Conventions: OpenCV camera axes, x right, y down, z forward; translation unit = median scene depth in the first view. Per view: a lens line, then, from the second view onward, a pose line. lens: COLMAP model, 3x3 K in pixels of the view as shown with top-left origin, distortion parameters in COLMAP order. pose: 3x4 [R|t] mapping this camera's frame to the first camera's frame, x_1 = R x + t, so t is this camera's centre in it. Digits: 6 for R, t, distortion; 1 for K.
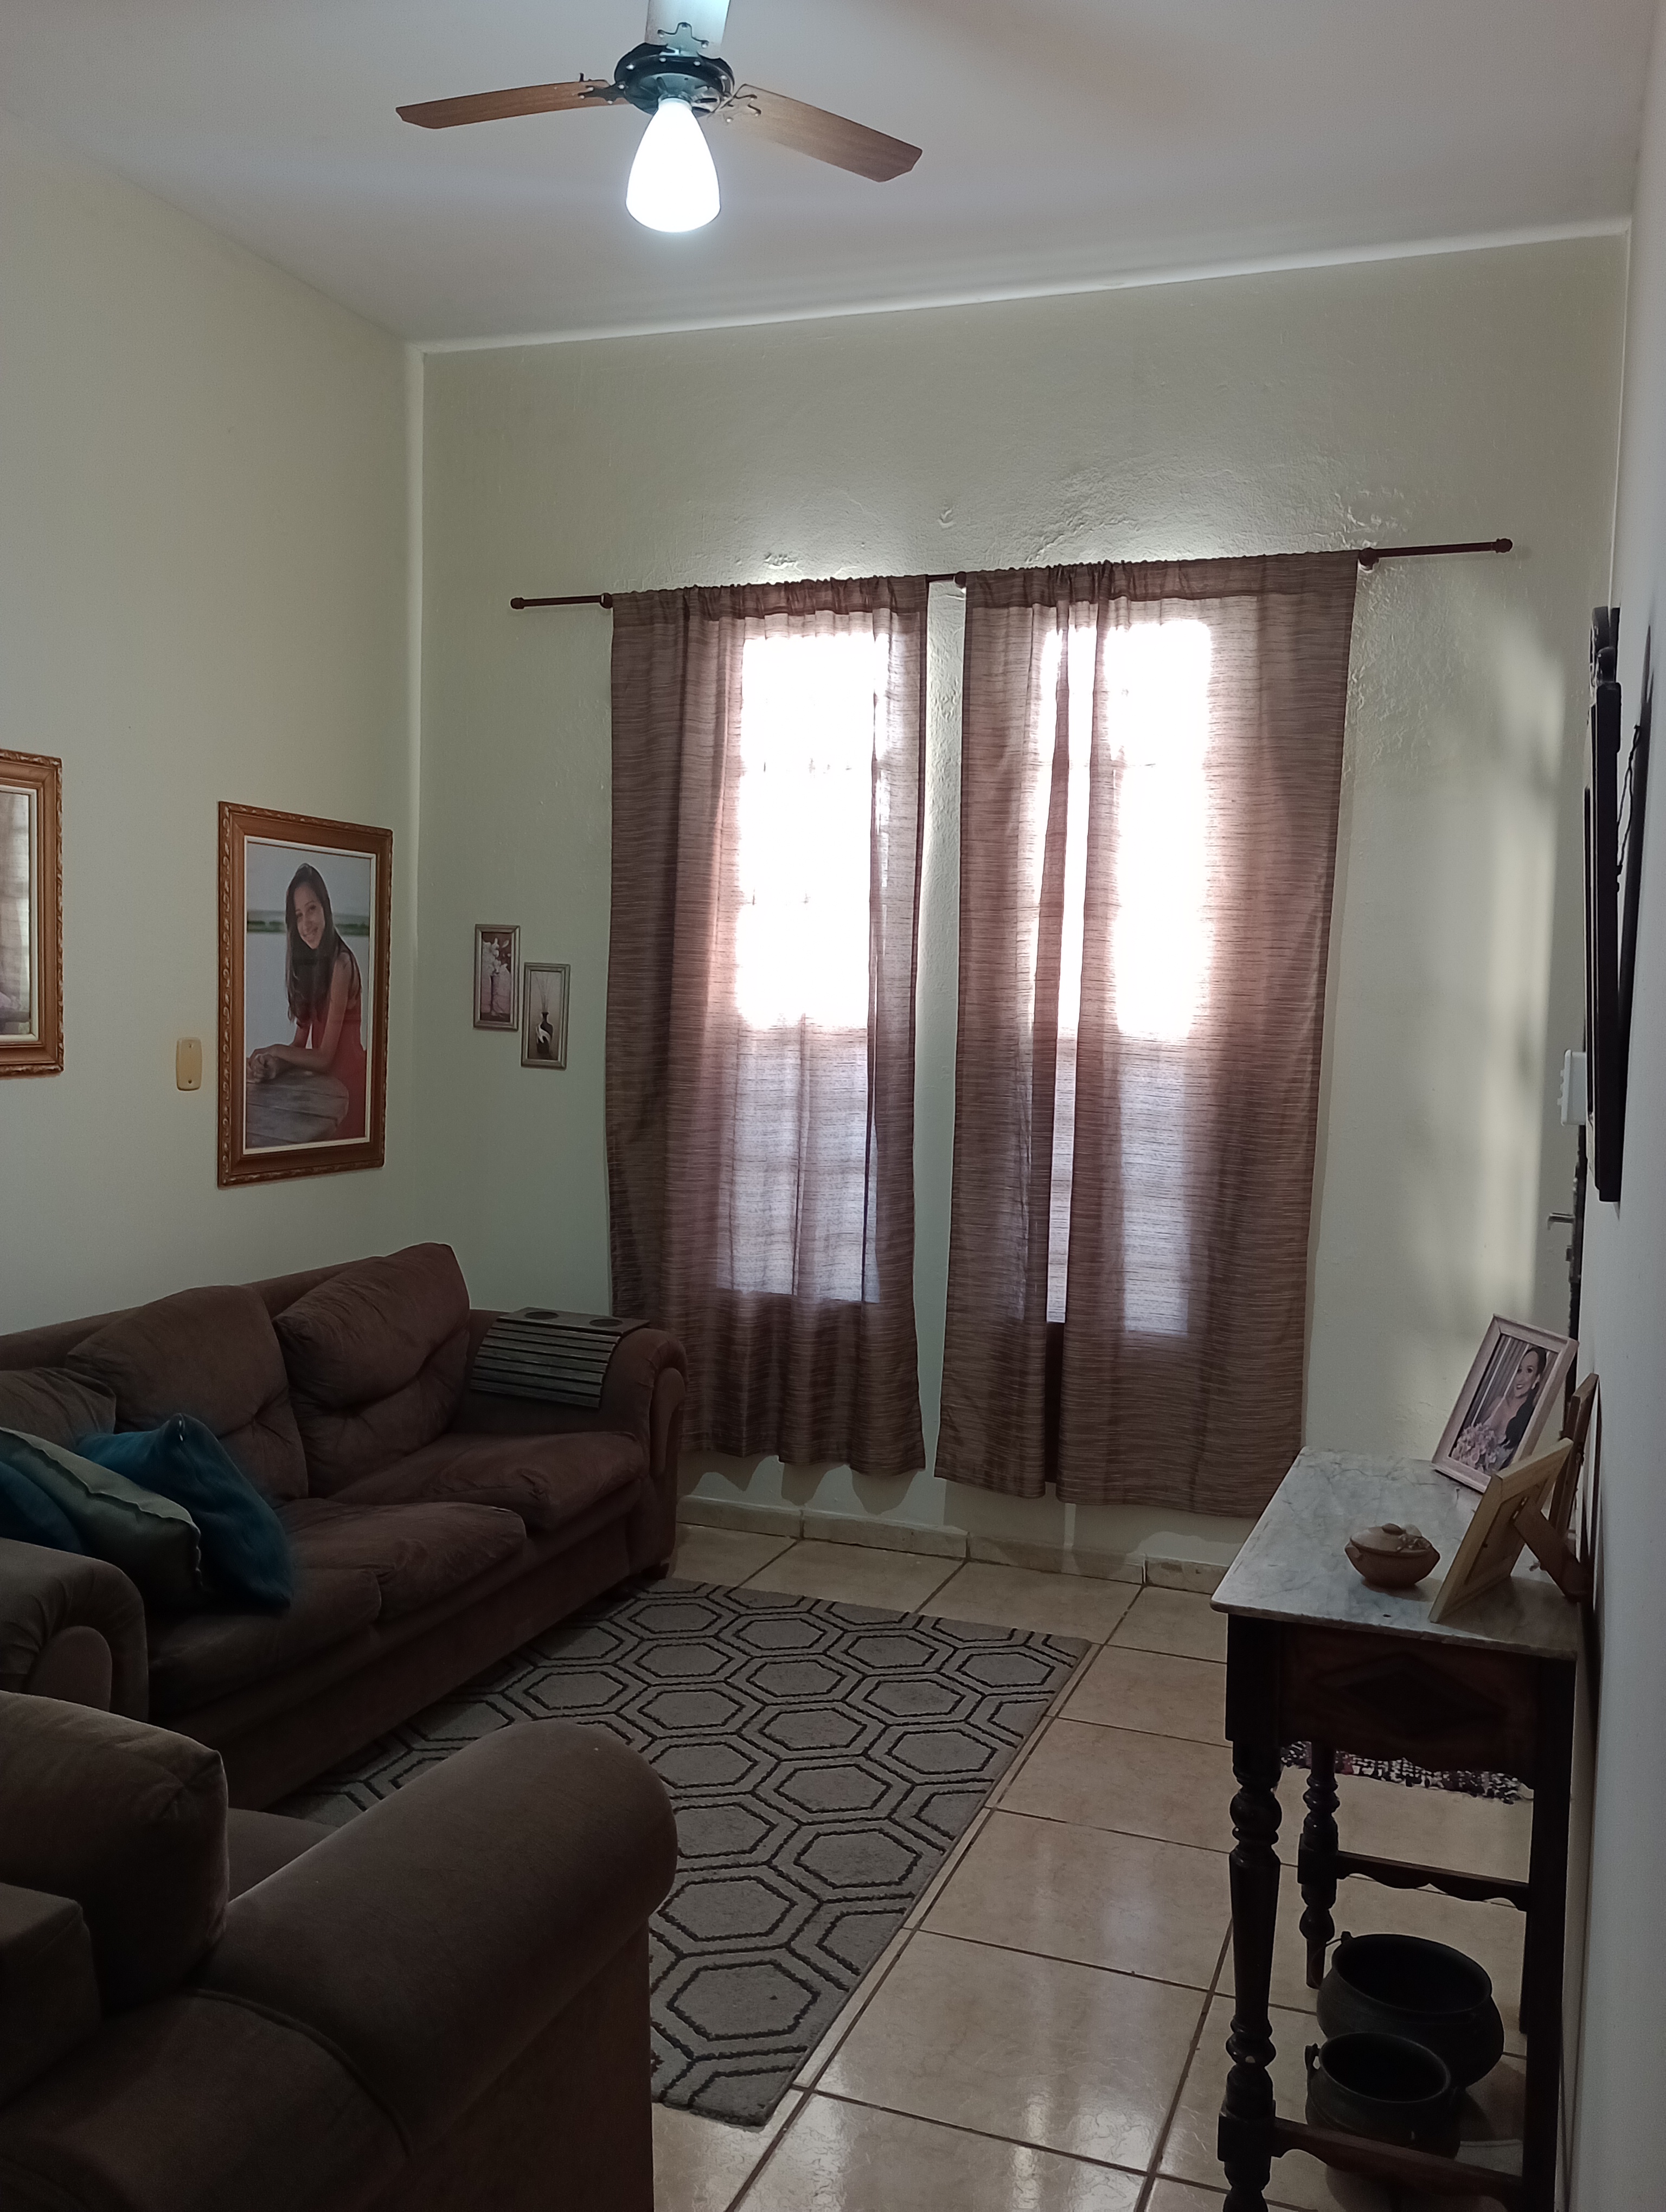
lens RADIAL K [[1828.1, 0, 834.3], [0, 1828.1, 1105.1], [0, 0, 1]] dist [0.057985, -0.059326]
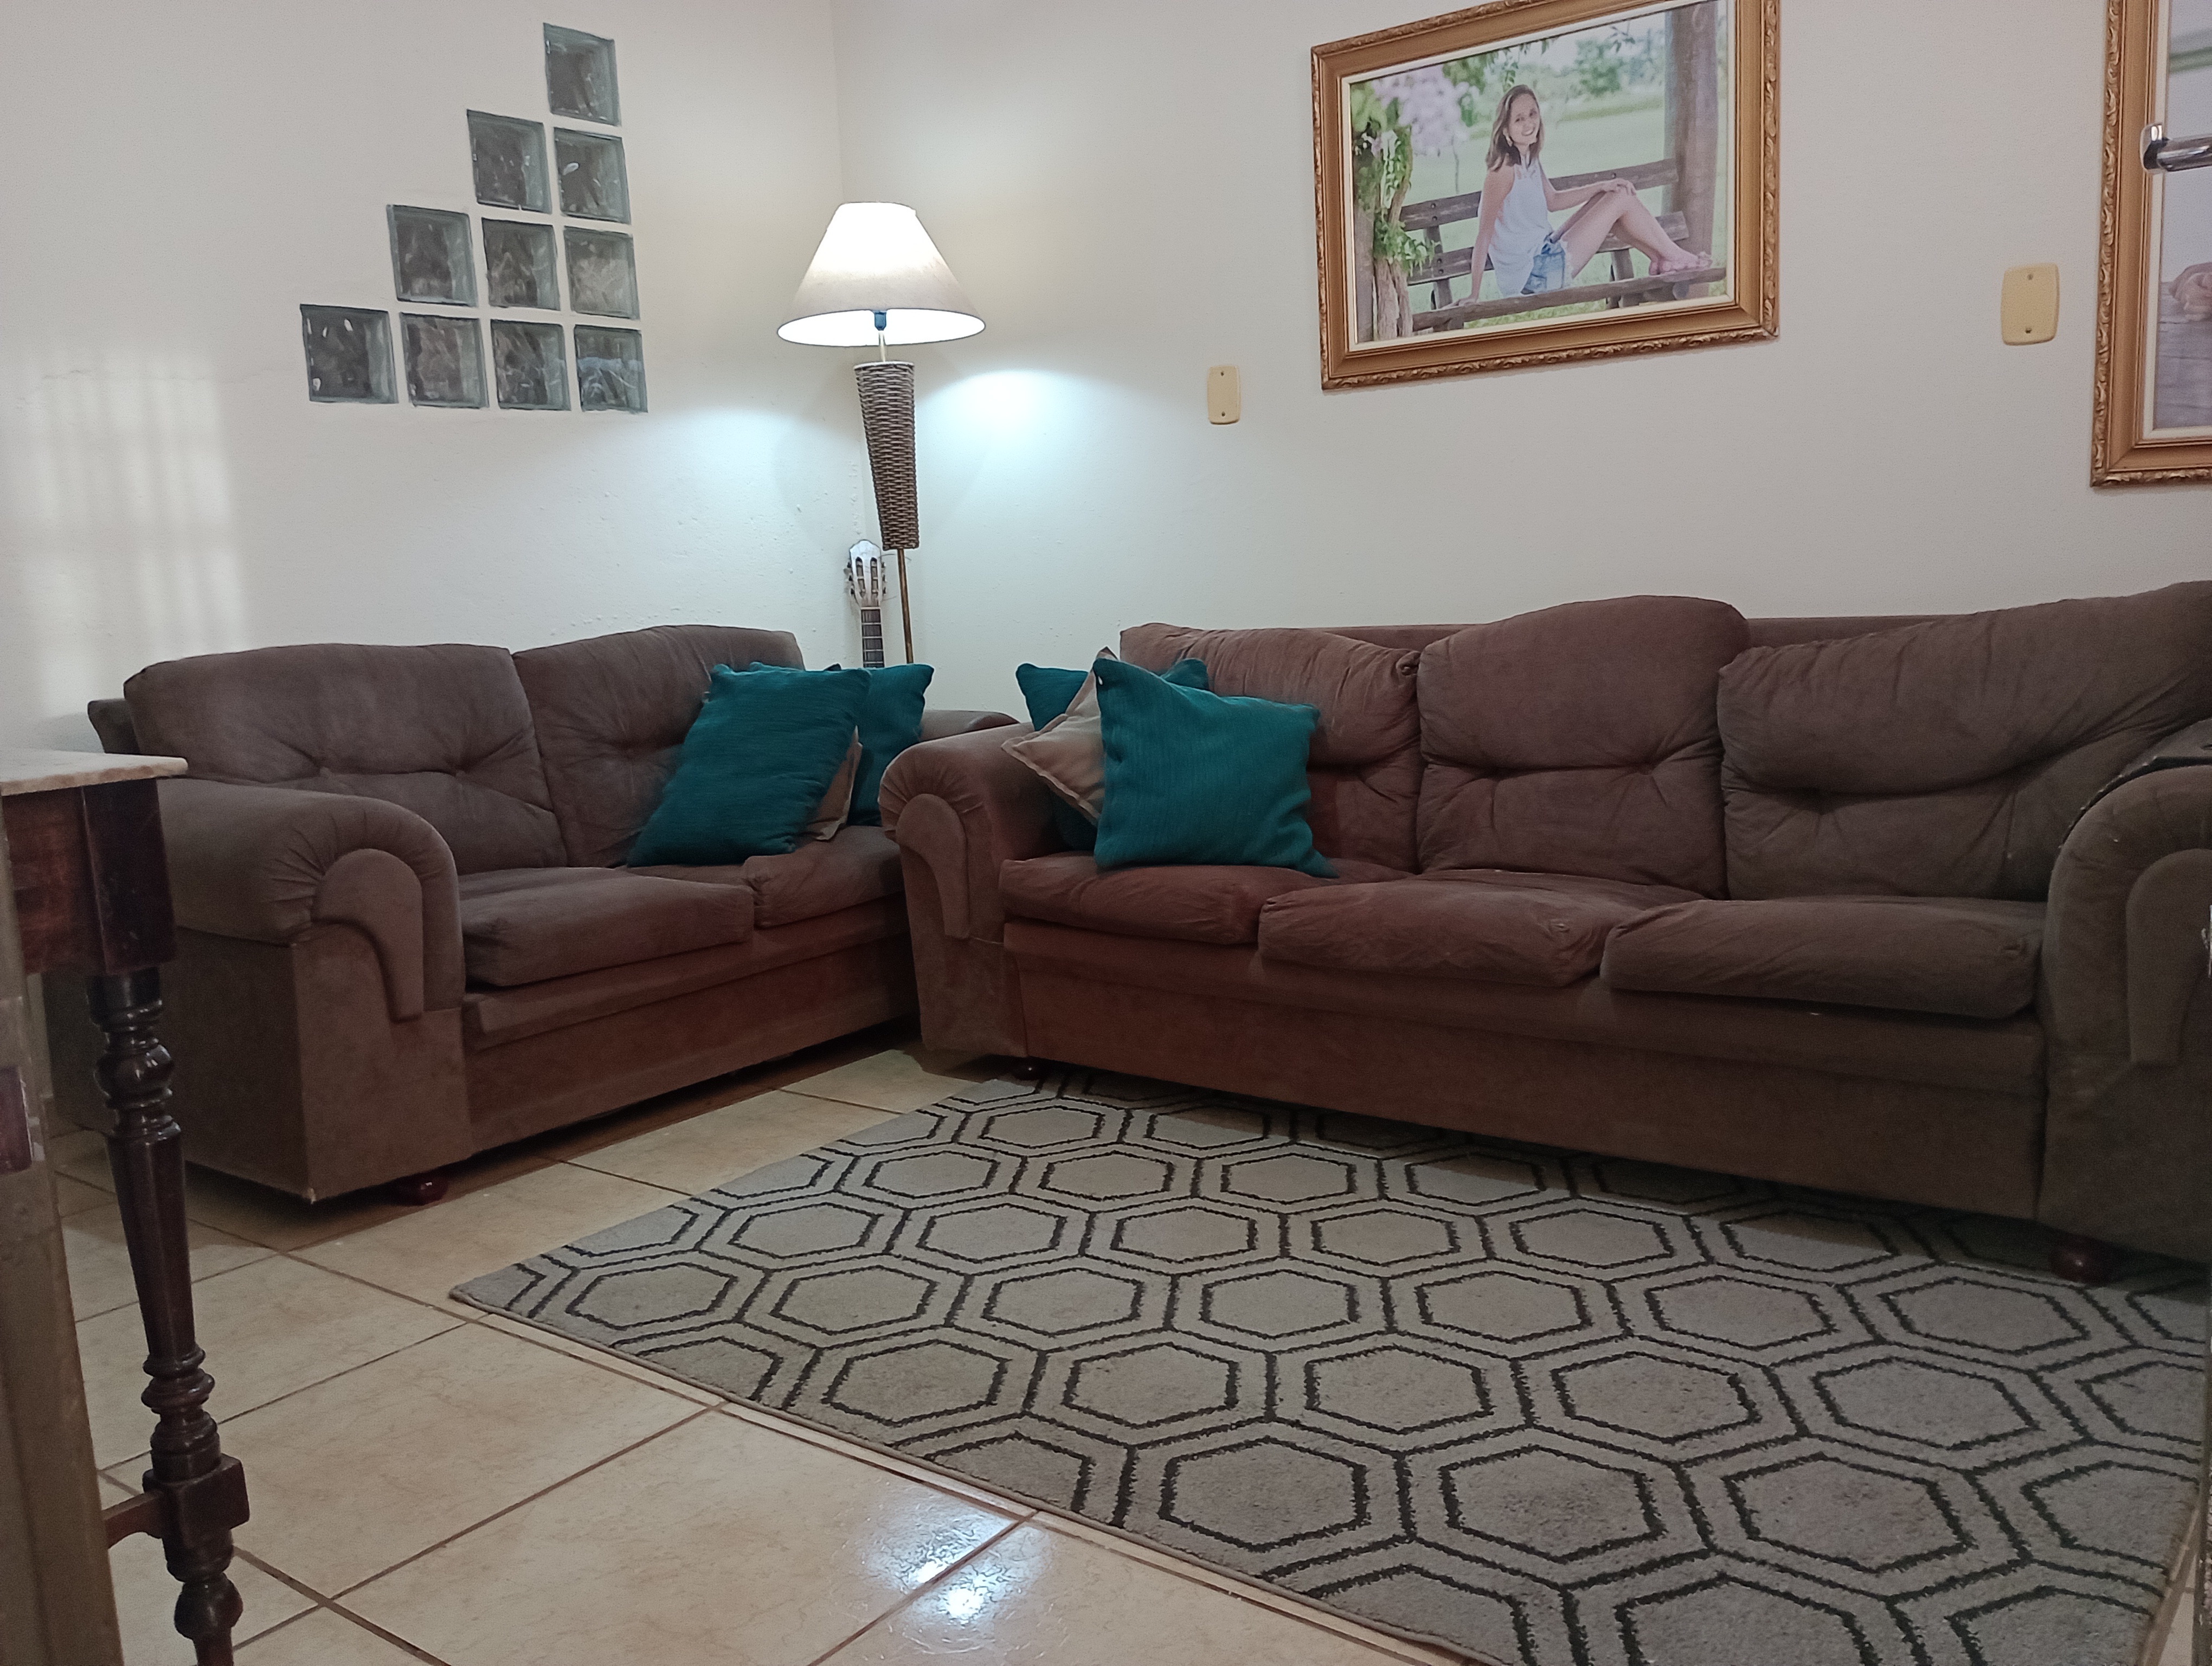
lens RADIAL K [[1828.8, 0, 1106.2], [0, 1828.8, 822.2], [0, 0, 1]] dist [0.064038, -0.084923]
pose [[-0.288640, 0.130373, -0.948520, 0.417346], [-0.015682, 0.989909, 0.140834, 0.075106], [0.957309, 0.055526, -0.283683, 0.857181]]
